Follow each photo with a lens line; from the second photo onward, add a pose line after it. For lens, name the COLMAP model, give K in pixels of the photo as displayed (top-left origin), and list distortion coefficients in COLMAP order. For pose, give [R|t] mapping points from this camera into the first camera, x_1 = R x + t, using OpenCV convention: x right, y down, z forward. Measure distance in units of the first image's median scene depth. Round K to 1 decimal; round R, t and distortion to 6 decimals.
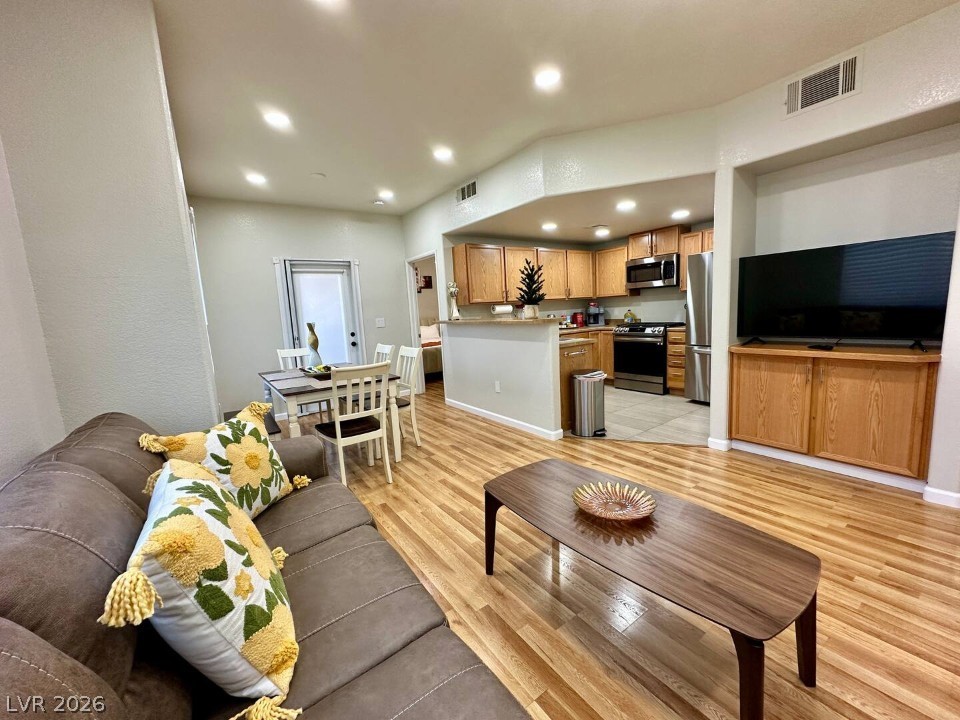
lens RADIAL K [[383.5, 0, 480.5], [0, 383.5, 358.7], [0, 0, 1]] dist [-0.002166, 0.000134]
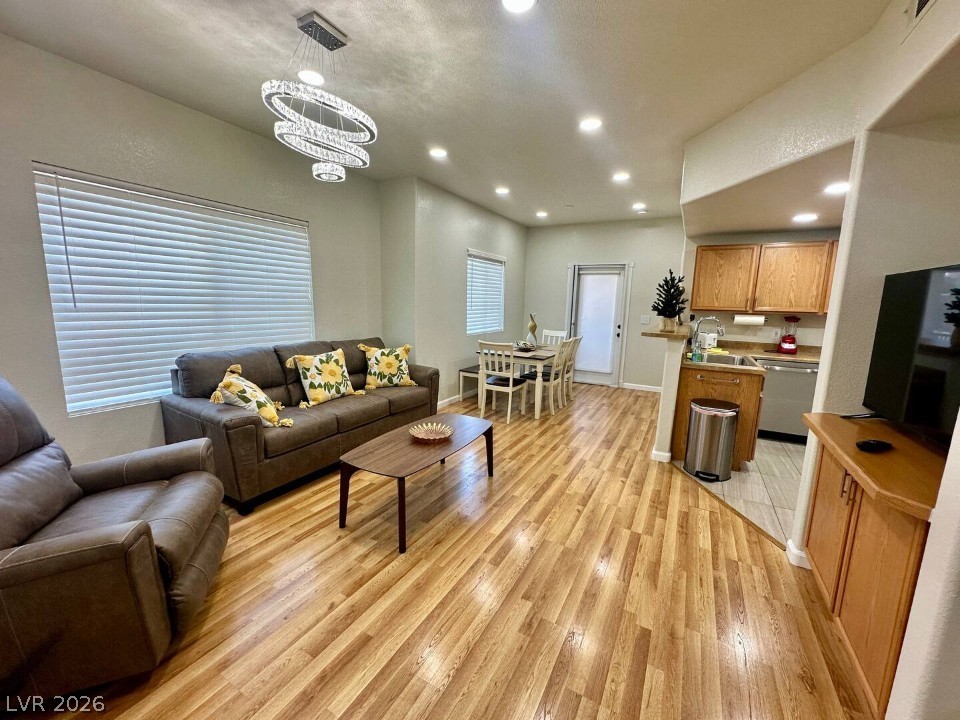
lens RADIAL K [[383.5, 0, 480.5], [0, 383.5, 358.7], [0, 0, 1]] dist [-0.002166, 0.000134]
pose [[0.430564, 0.202168, -0.879626, 0.643733], [-0.164056, 0.975886, 0.143988, -0.081741], [0.887525, 0.082312, 0.453349, 0.126659]]
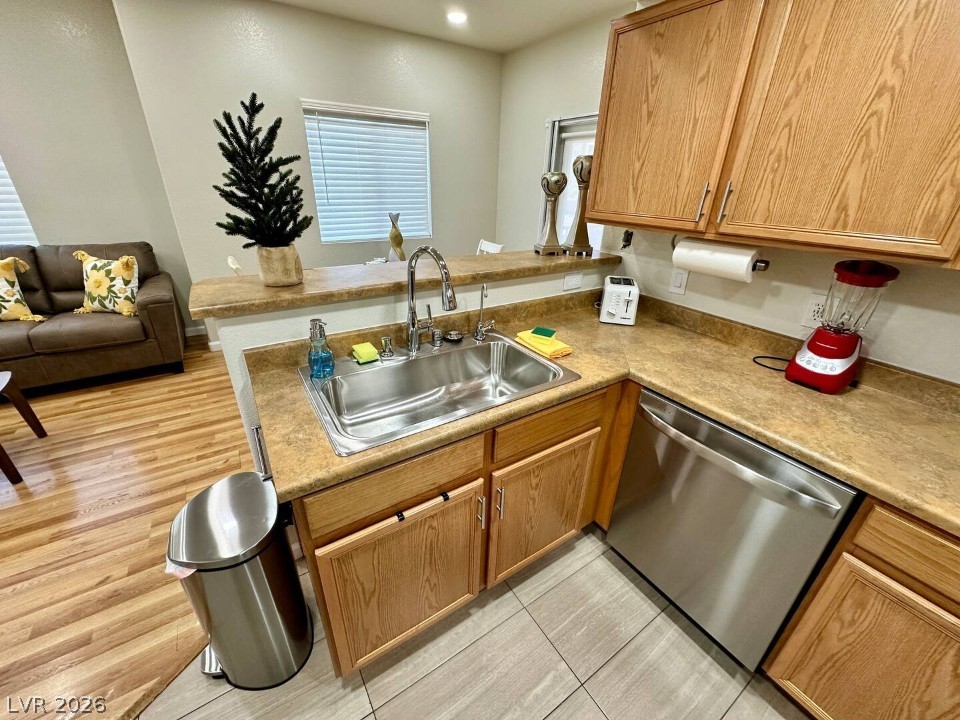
lens RADIAL K [[383.5, 0, 480.5], [0, 383.5, 358.7], [0, 0, 1]] dist [-0.002166, 0.000134]
pose [[-0.040018, 0.469410, -0.882073, 0.395482], [-0.152328, 0.869595, 0.469681, -0.197830], [0.987519, 0.153161, 0.036705, 0.962635]]
